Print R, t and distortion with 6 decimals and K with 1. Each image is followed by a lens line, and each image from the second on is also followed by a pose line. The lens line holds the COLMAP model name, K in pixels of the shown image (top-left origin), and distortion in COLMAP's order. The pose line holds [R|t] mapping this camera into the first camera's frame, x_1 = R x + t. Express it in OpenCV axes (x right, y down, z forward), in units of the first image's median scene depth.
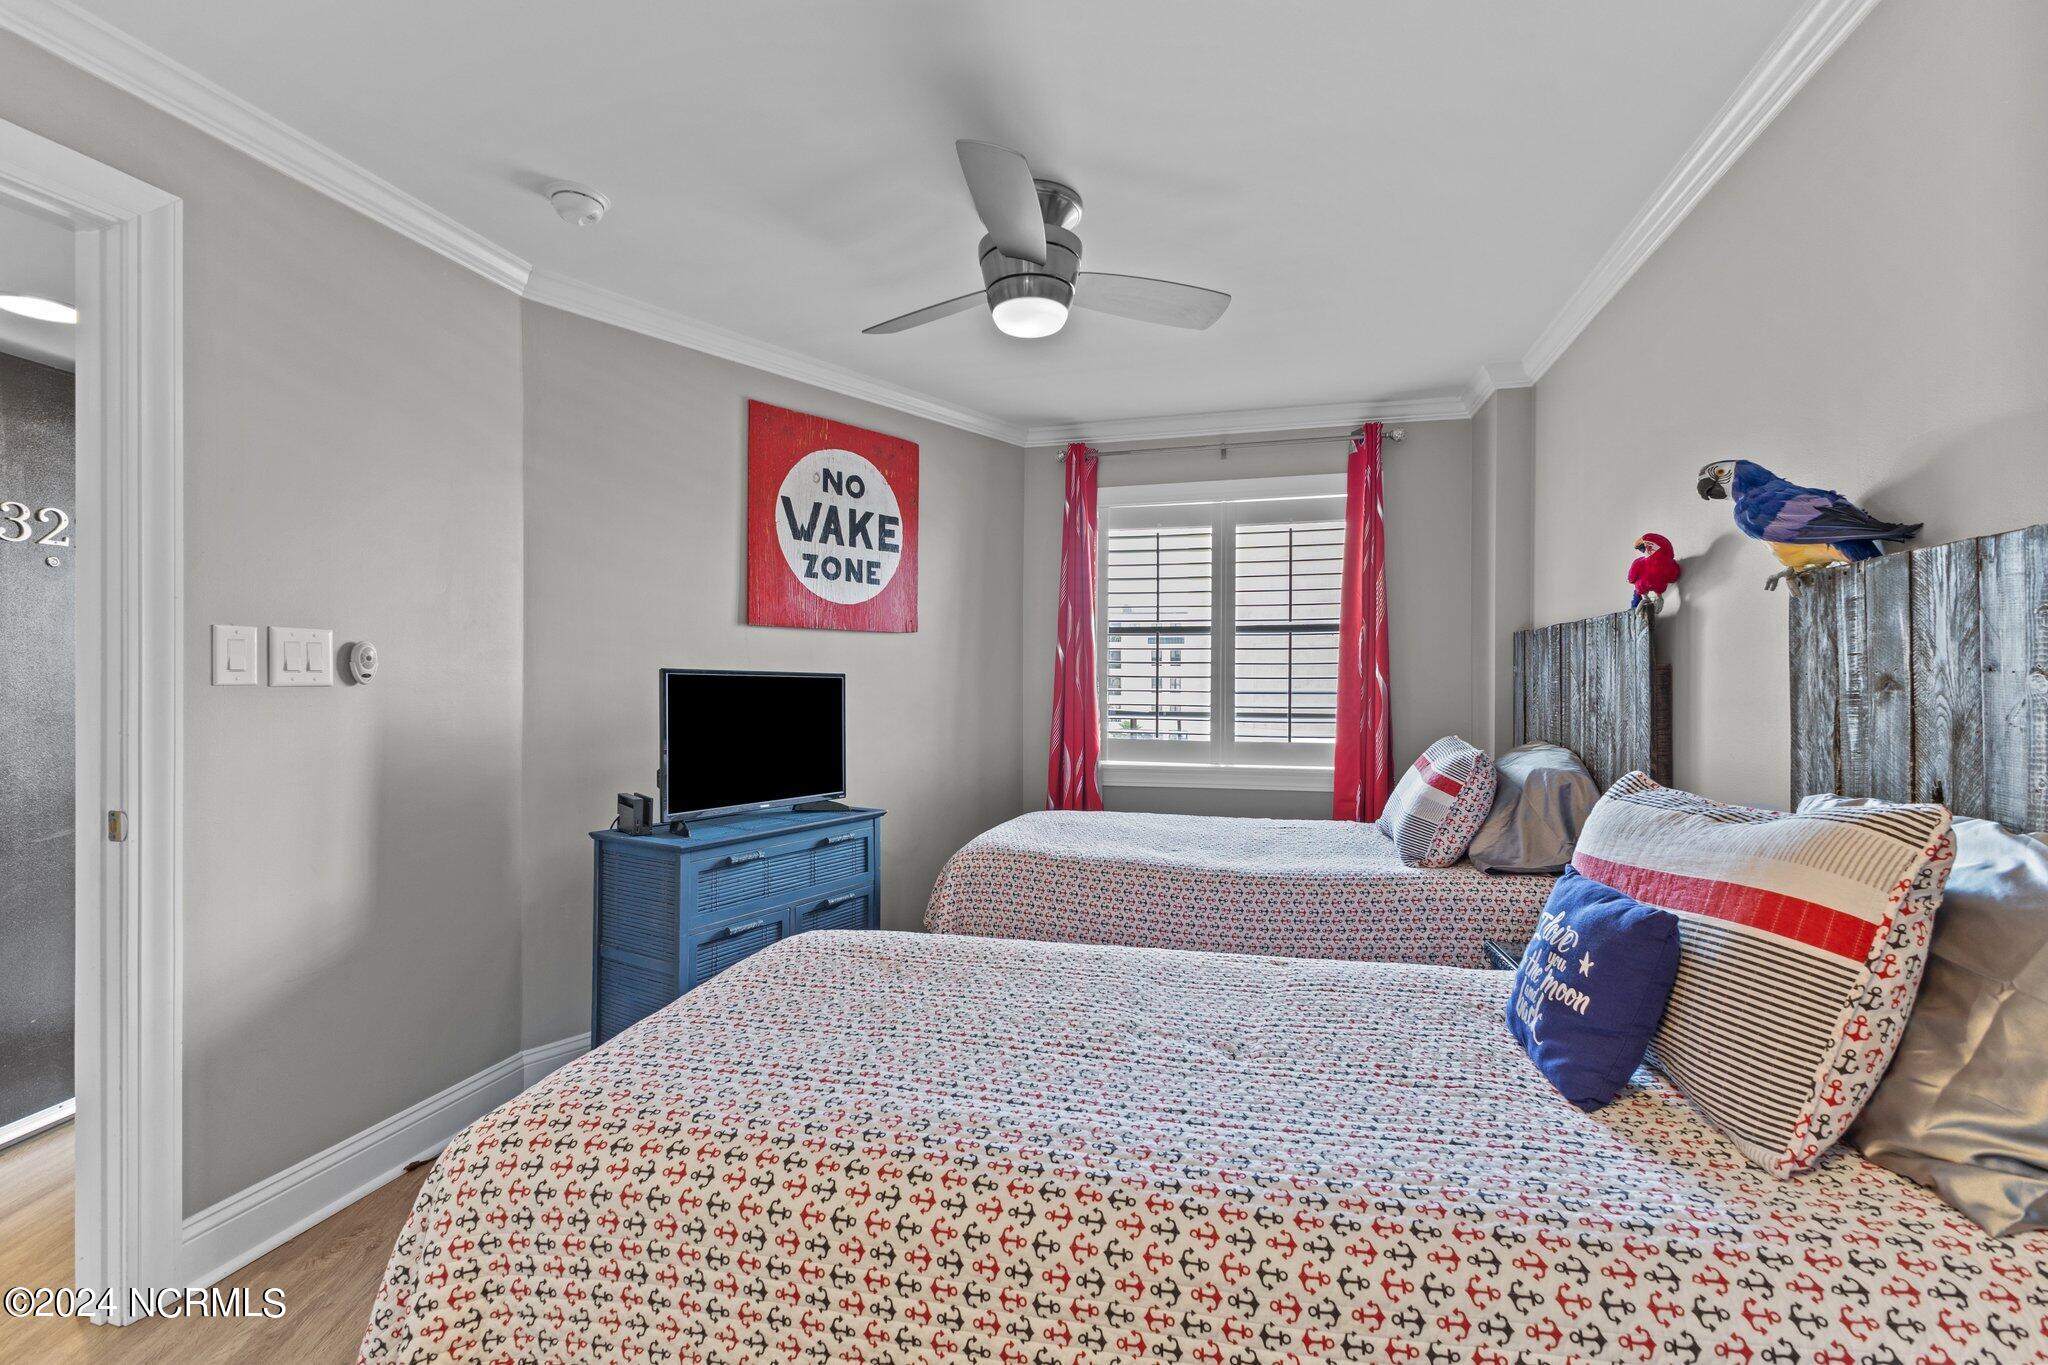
lens RADIAL K [[887.6, 0, 1028.8], [0, 887.6, 684.8], [0, 0, 1]] dist [0.015222, -0.001254]
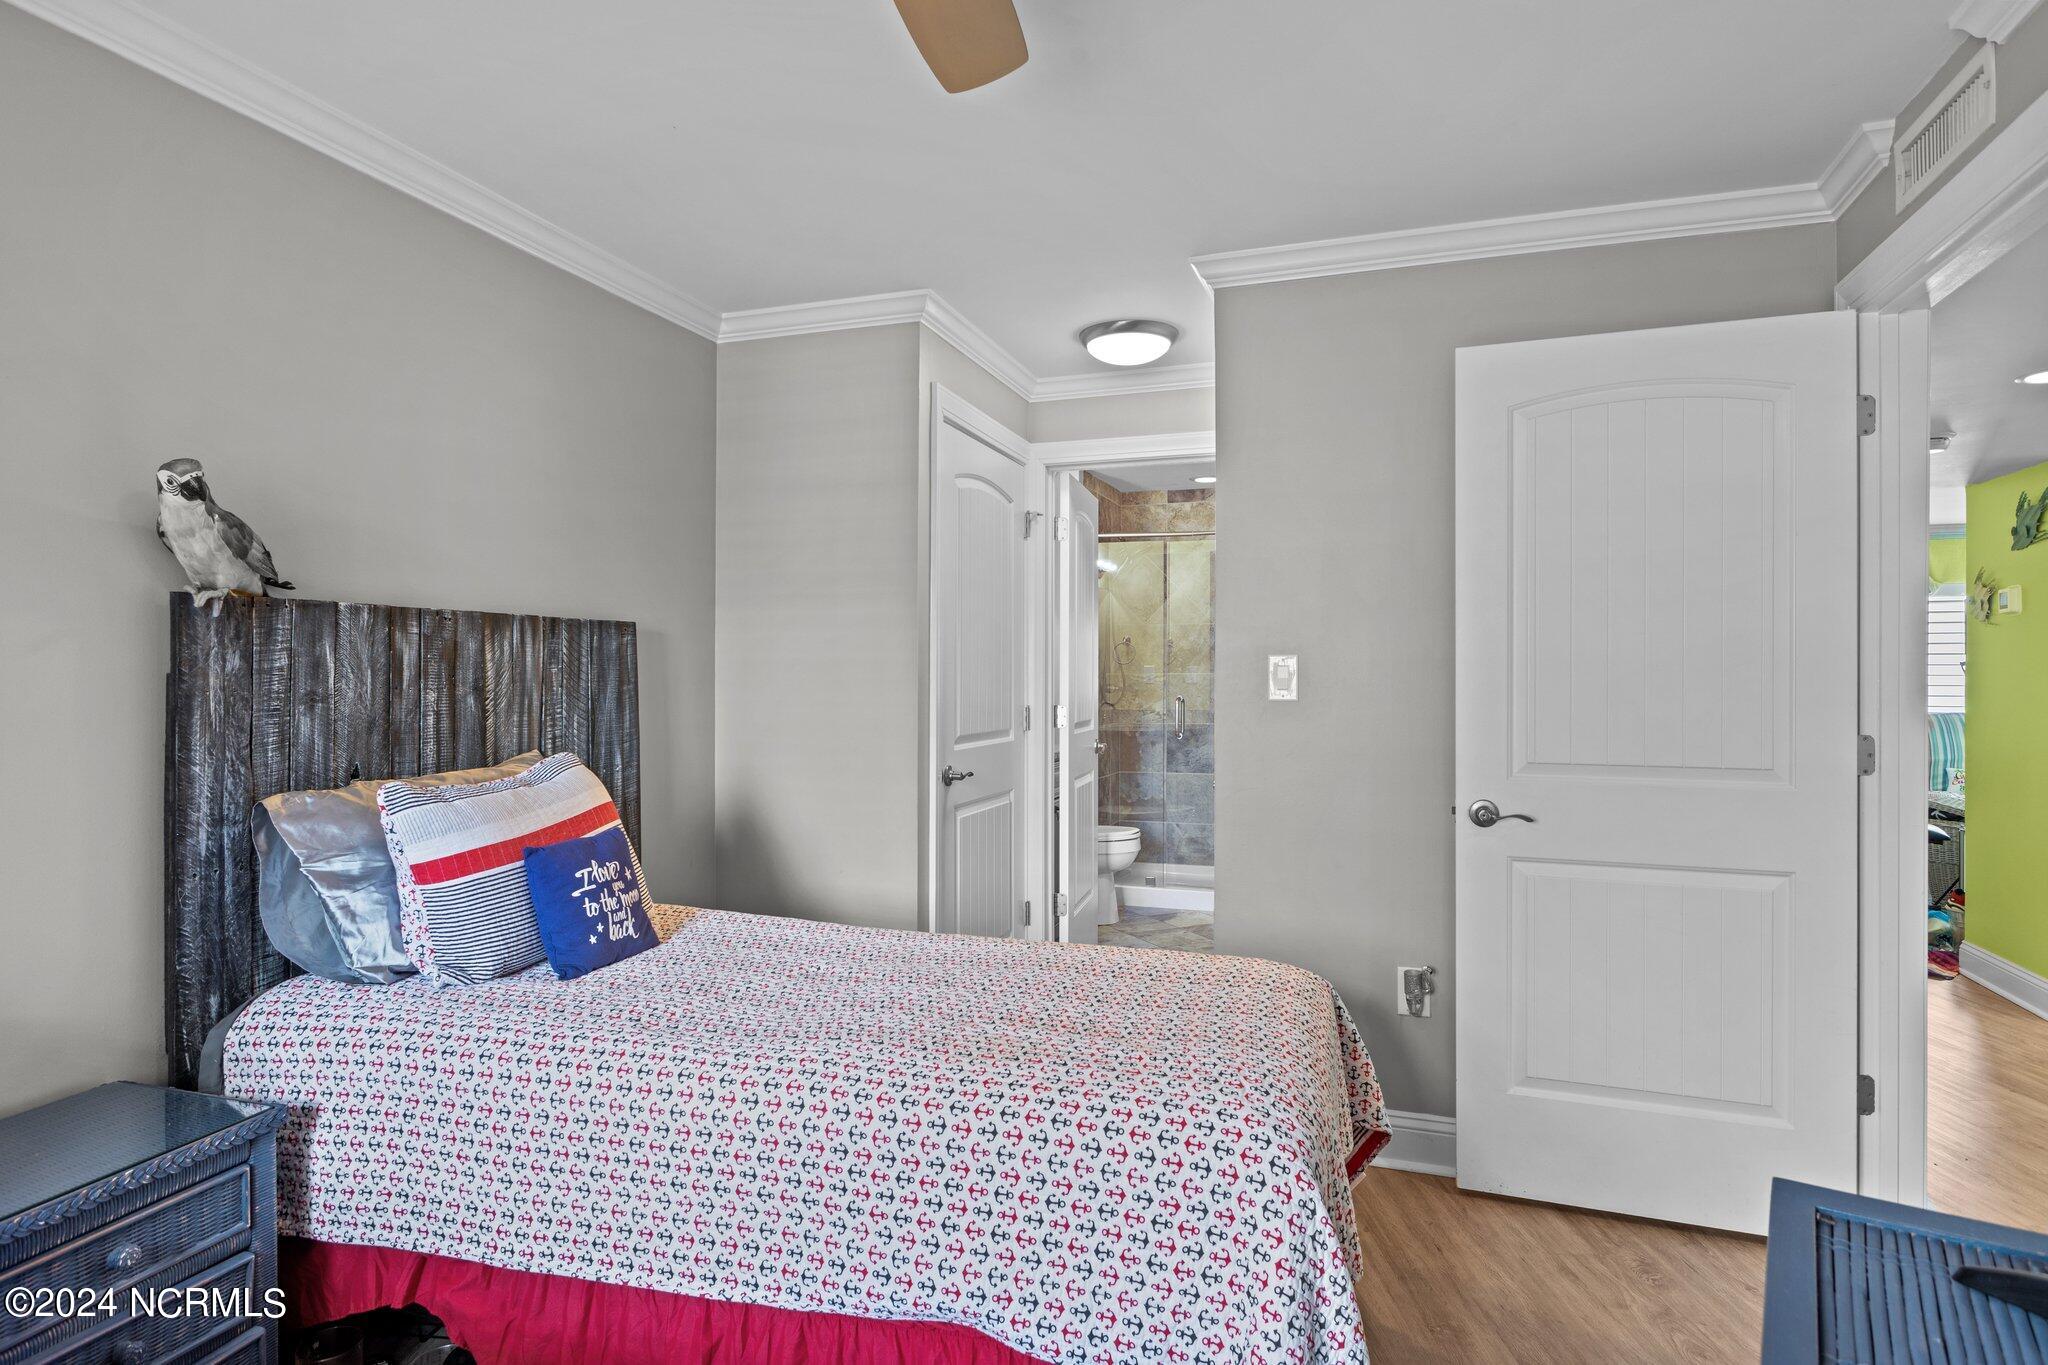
lens RADIAL K [[1138.7, 0, 1021.4], [0, 1138.7, 670.3], [0, 0, 1]] dist [-0.004195, -0.001058]
pose [[-0.996024, 0.000182, 0.089089, -0.083705], [0.000081, 0.999999, -0.001132, -0.015383], [-0.089089, -0.001120, -0.996023, 0.979913]]
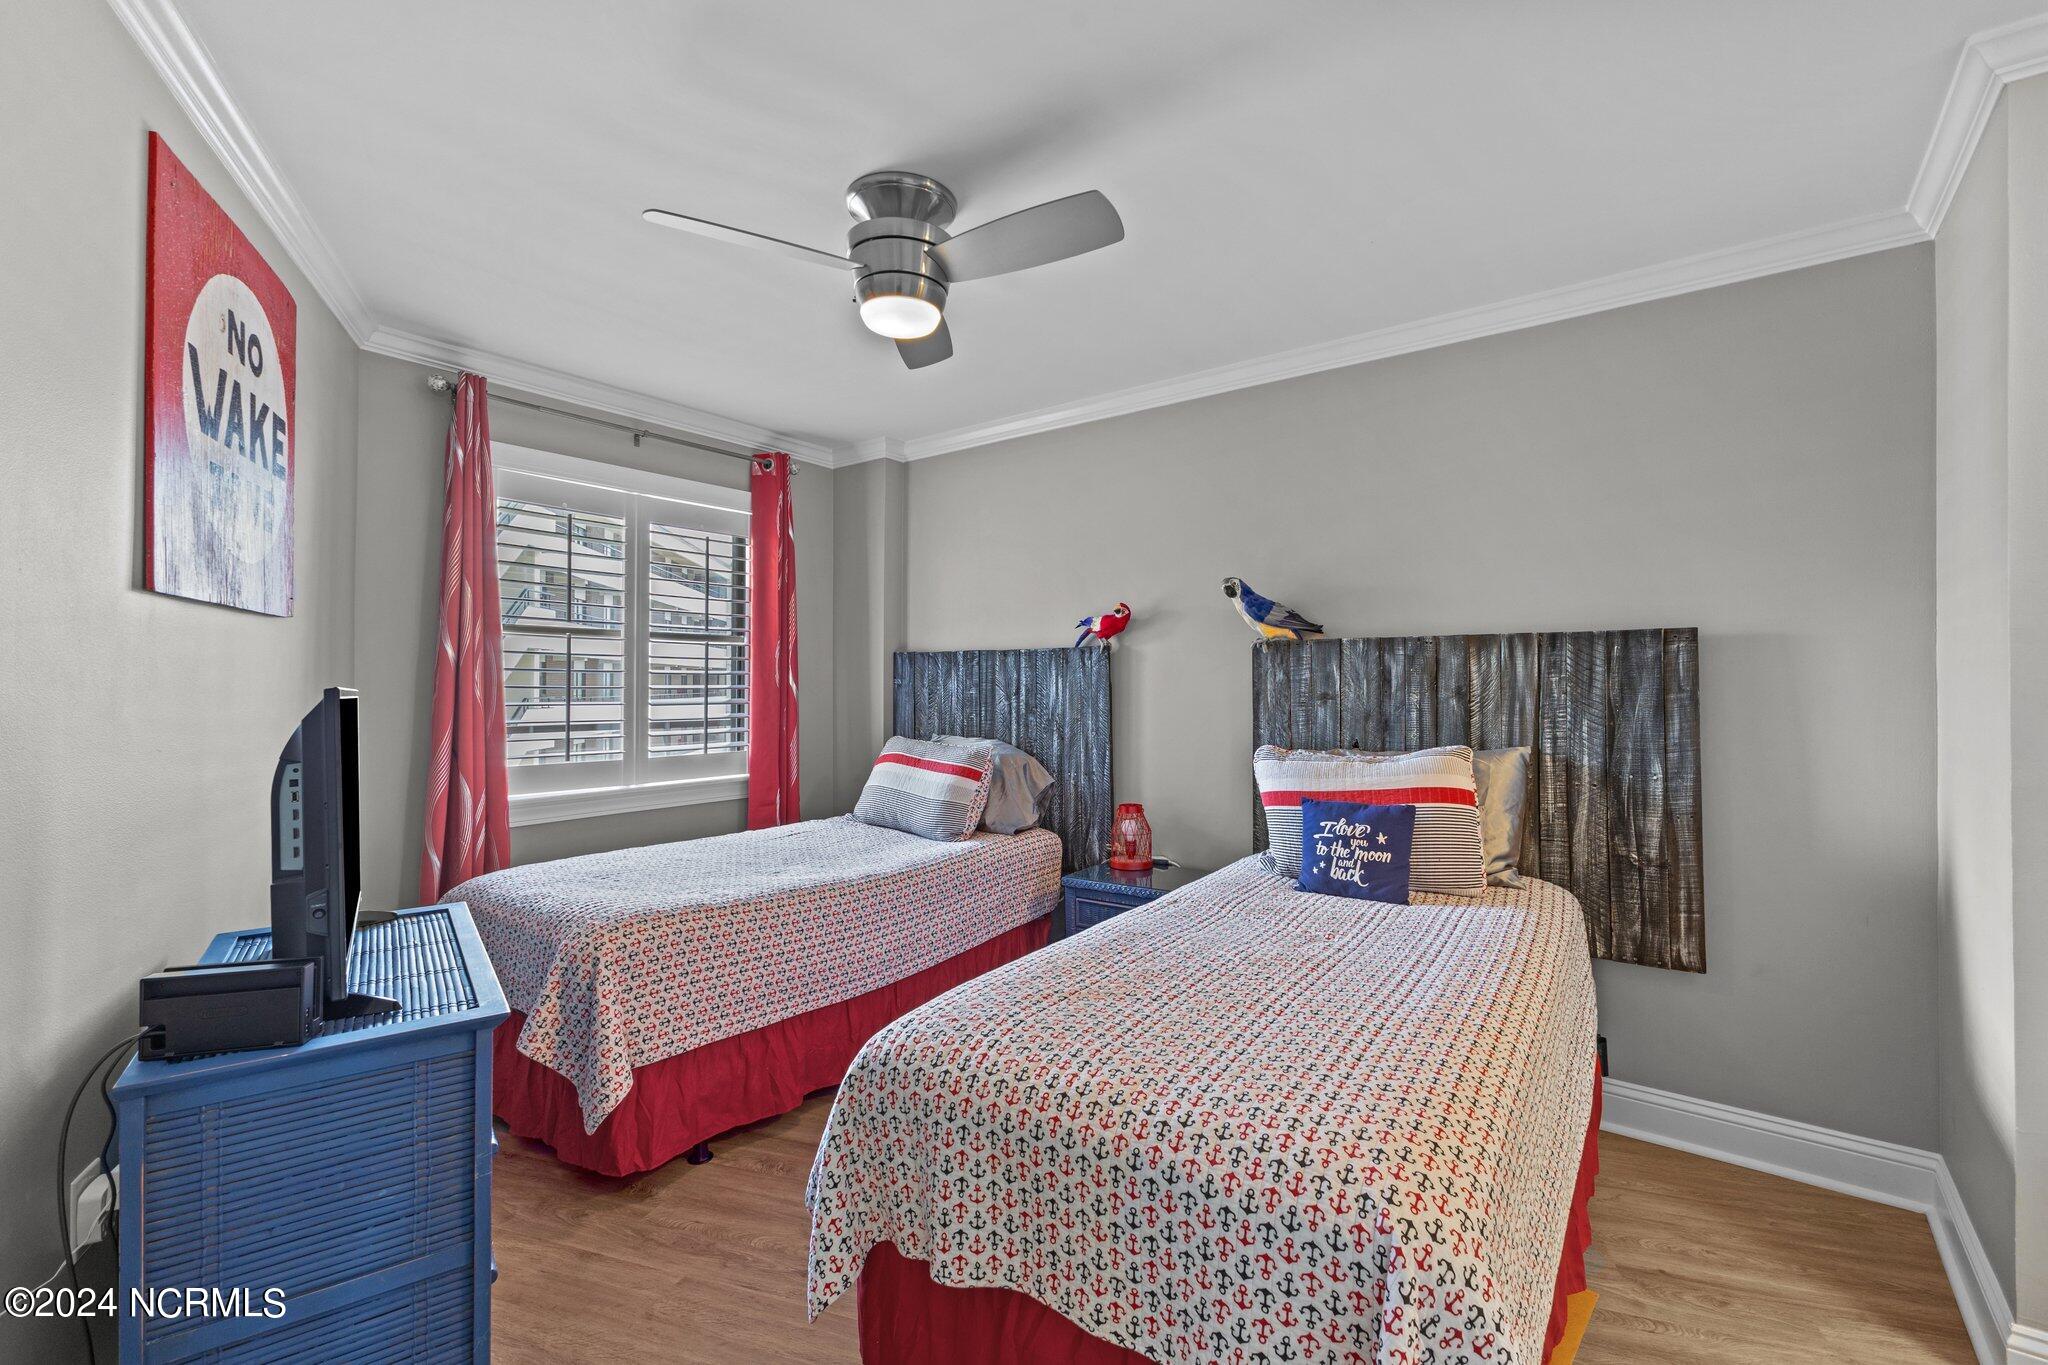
lens RADIAL K [[887.6, 0, 1026.5], [0, 887.6, 682.1], [0, 0, 1]] dist [0.015222, -0.001254]
pose [[0.390110, 0.002641, 0.920765, -0.514158], [0.001109, 0.999994, -0.003338, -0.011934], [-0.920768, 0.002323, 0.390104, 0.316485]]
